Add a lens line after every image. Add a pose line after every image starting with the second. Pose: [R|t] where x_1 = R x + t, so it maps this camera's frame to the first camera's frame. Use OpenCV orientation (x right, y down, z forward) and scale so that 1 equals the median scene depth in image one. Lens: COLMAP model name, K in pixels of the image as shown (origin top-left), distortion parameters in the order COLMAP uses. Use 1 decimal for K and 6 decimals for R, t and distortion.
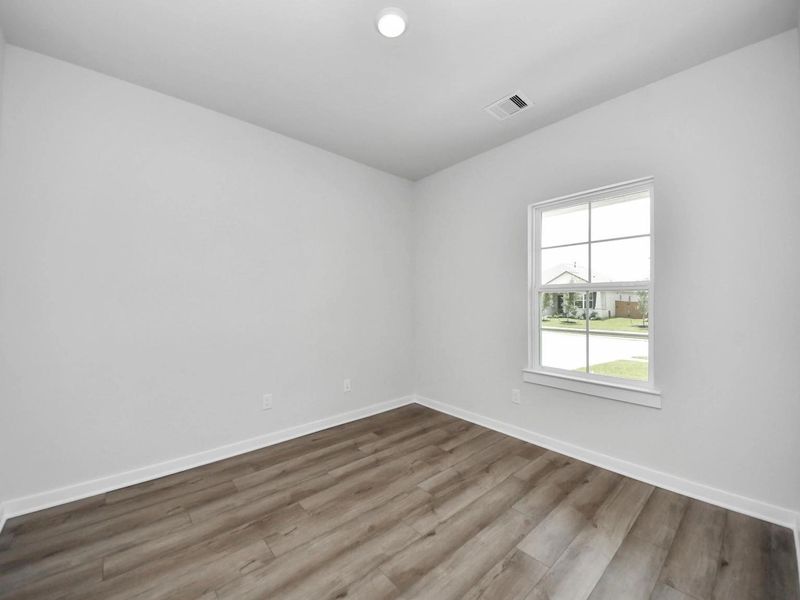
lens RADIAL K [[318.4, 0, 394.9], [0, 318.4, 302.9], [0, 0, 1]] dist [0.043068, -0.025066]
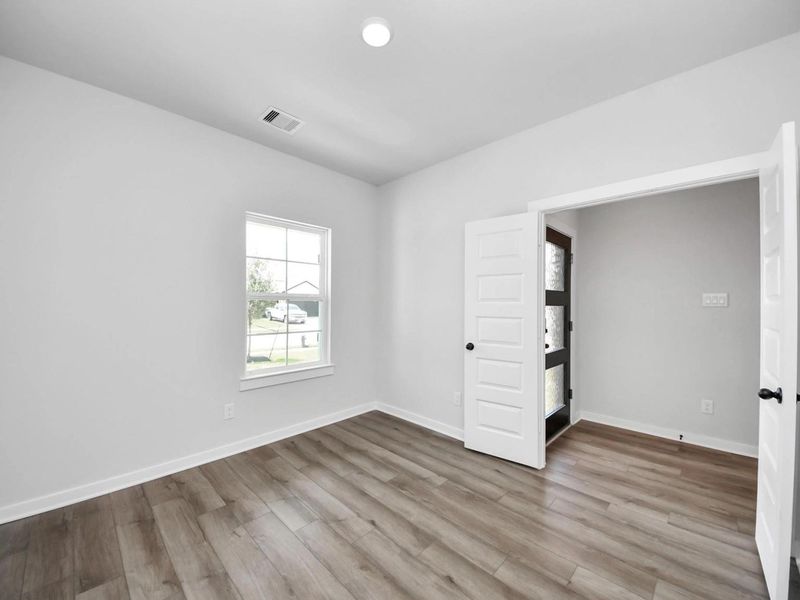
lens RADIAL K [[318.4, 0, 394.9], [0, 318.4, 302.9], [0, 0, 1]] dist [0.043068, -0.025066]
pose [[-0.057168, -0.007353, 0.998337, -0.853040], [0.001043, 0.999972, 0.007425, -0.043598], [-0.998364, 0.001466, -0.057159, 0.843992]]
